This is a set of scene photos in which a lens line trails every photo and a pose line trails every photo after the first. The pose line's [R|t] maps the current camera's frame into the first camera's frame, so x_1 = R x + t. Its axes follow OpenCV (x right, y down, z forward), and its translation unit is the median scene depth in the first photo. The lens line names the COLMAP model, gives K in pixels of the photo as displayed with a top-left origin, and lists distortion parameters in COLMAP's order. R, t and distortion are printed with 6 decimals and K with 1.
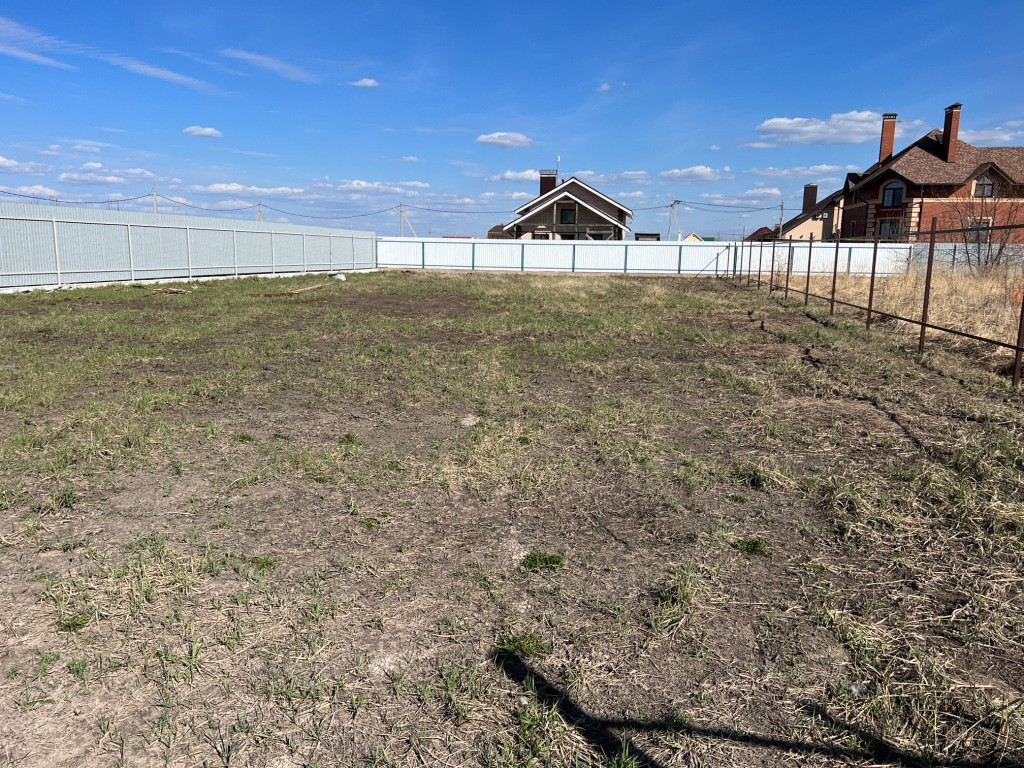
lens RADIAL K [[747.4, 0, 512.0], [0, 747.4, 384.0], [0, 0, 1]] dist [0.042395, -0.004767]
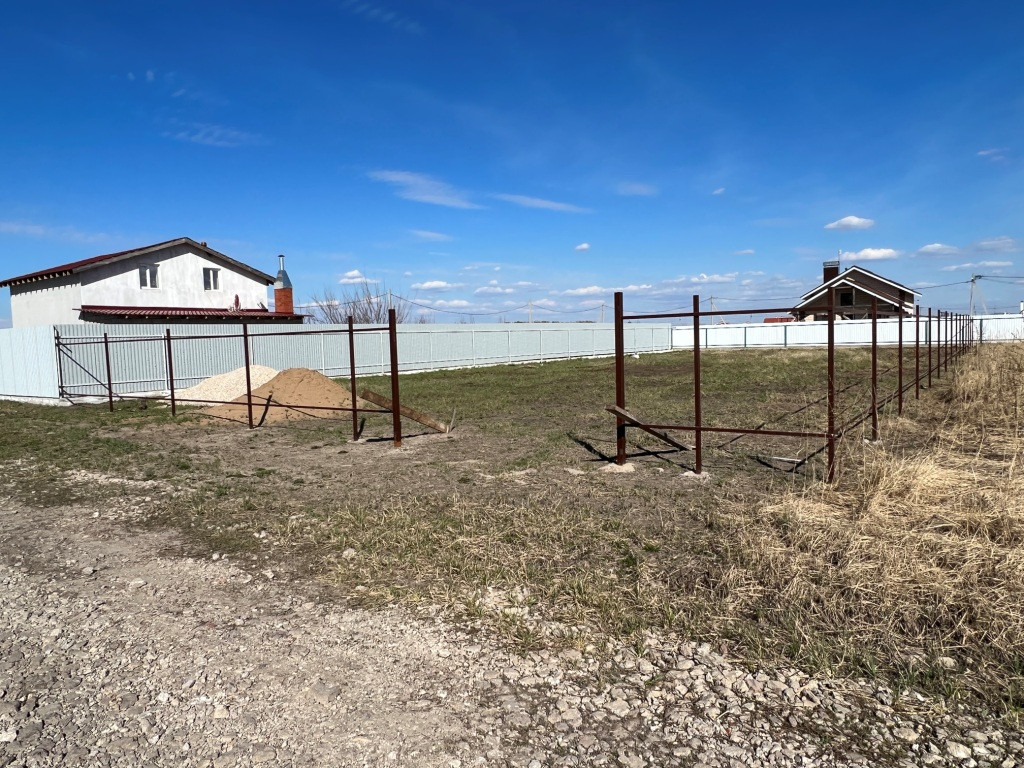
lens RADIAL K [[659.9, 0, 512.0], [0, 659.9, 384.0], [0, 0, 1]] dist [-0.002167, -0.002902]
pose [[0.891882, -0.012370, -0.452099, 0.104556], [-0.034486, 0.994856, -0.095253, 0.032153], [0.450951, 0.100546, 0.886867, -0.187477]]
